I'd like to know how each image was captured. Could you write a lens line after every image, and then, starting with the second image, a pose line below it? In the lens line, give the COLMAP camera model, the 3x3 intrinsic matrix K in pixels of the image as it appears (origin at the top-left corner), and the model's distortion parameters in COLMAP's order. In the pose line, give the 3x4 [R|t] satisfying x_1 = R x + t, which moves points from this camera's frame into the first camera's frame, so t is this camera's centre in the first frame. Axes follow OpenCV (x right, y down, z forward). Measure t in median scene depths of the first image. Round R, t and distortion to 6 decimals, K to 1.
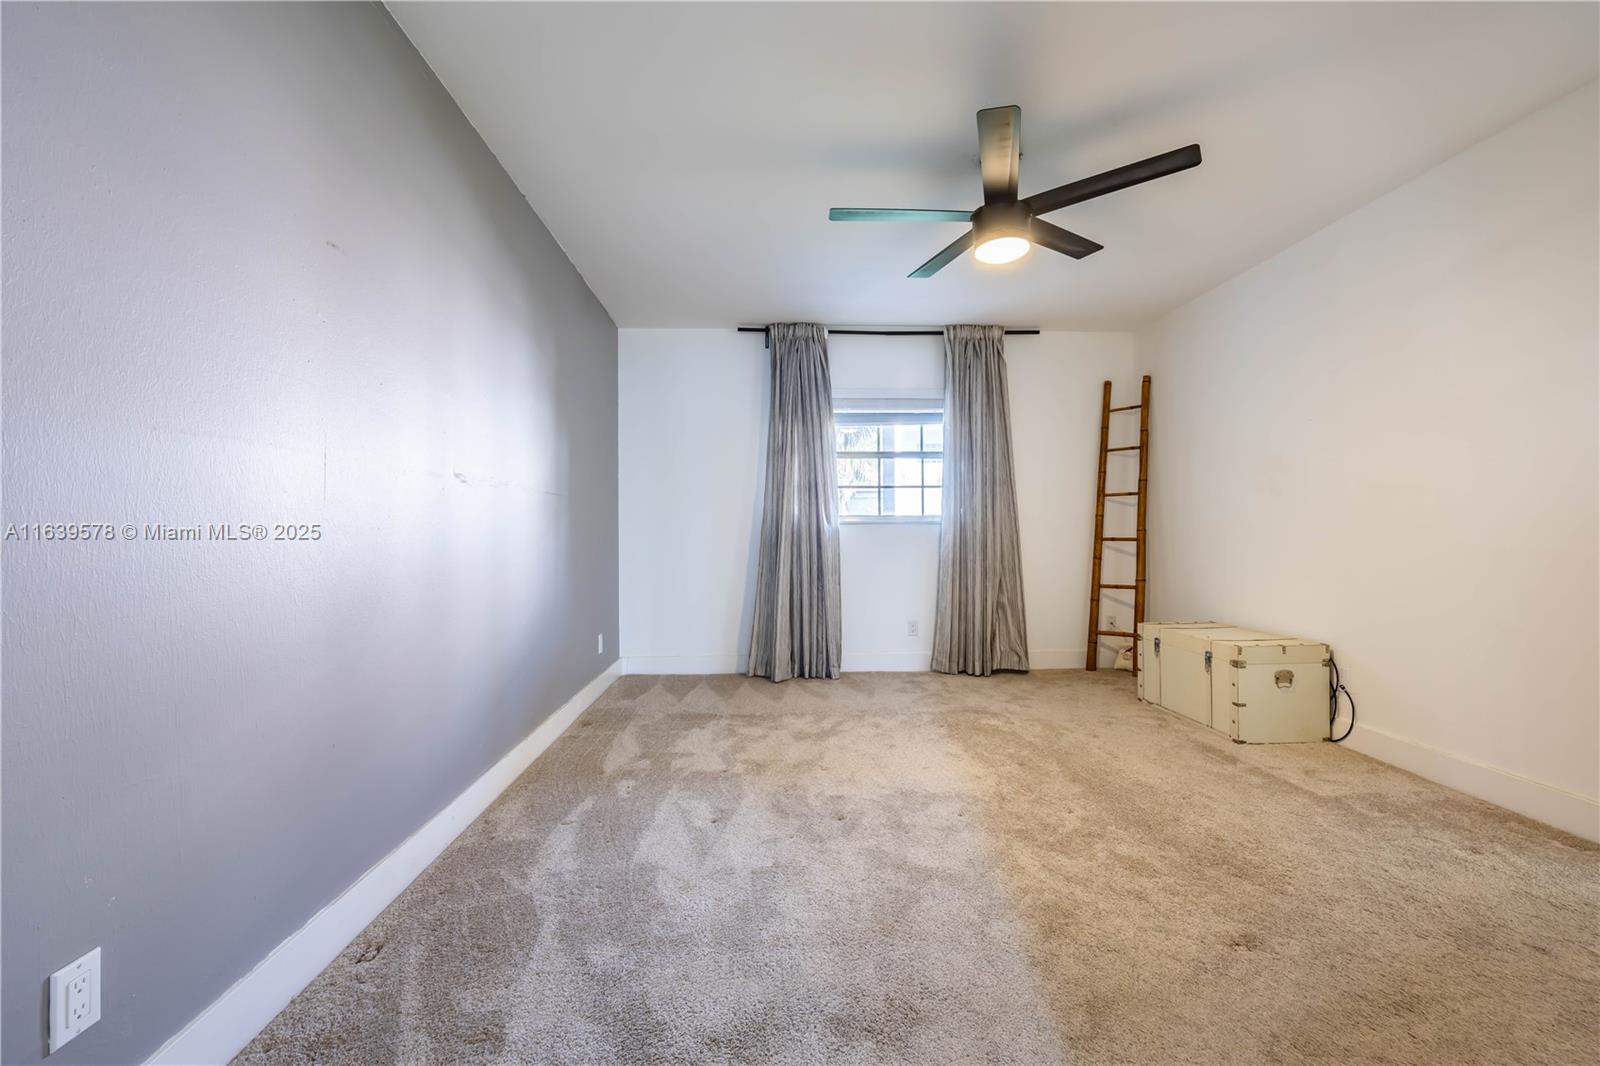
lens RADIAL K [[648.0, 0, 824.9], [0, 648.0, 528.1], [0, 0, 1]] dist [-0.001678, 0.000153]
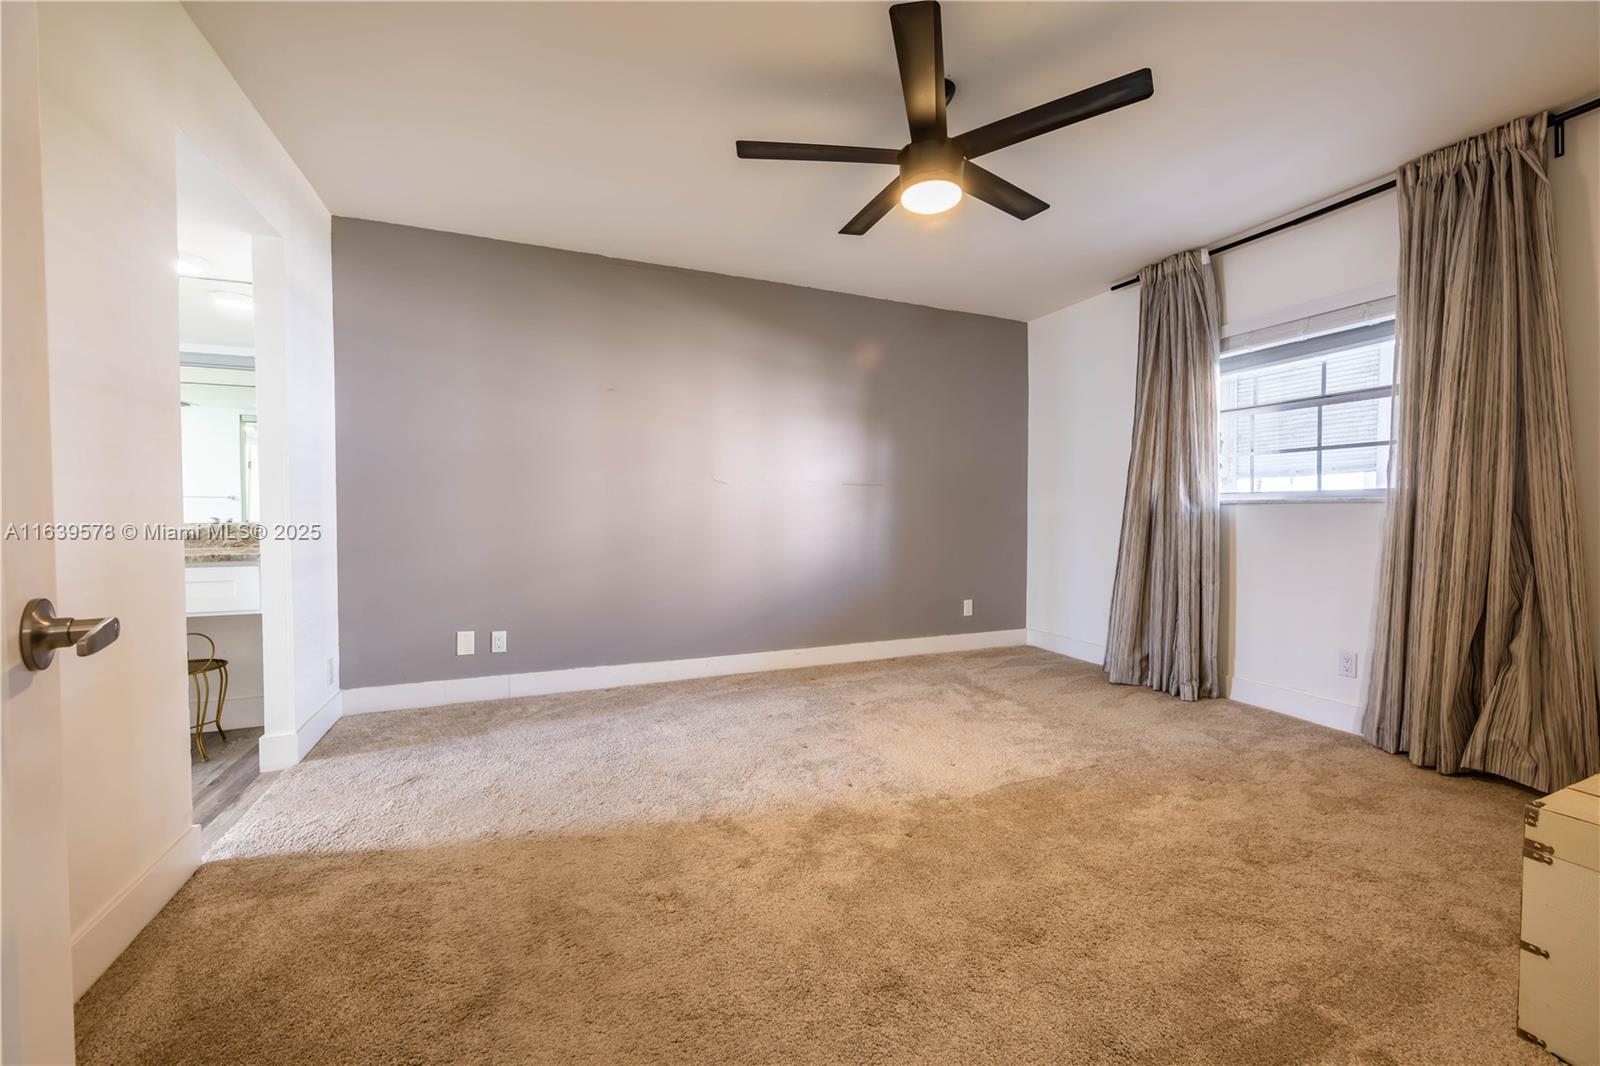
lens RADIAL K [[638.5, 0, 797.9], [0, 638.5, 528.4], [0, 0, 1]] dist [-0.003017, 0.000033]
pose [[0.339732, 0.030677, -0.940022, 0.564938], [0.001463, 0.999449, 0.033145, -0.003582], [0.940521, -0.012635, 0.339500, 0.284185]]
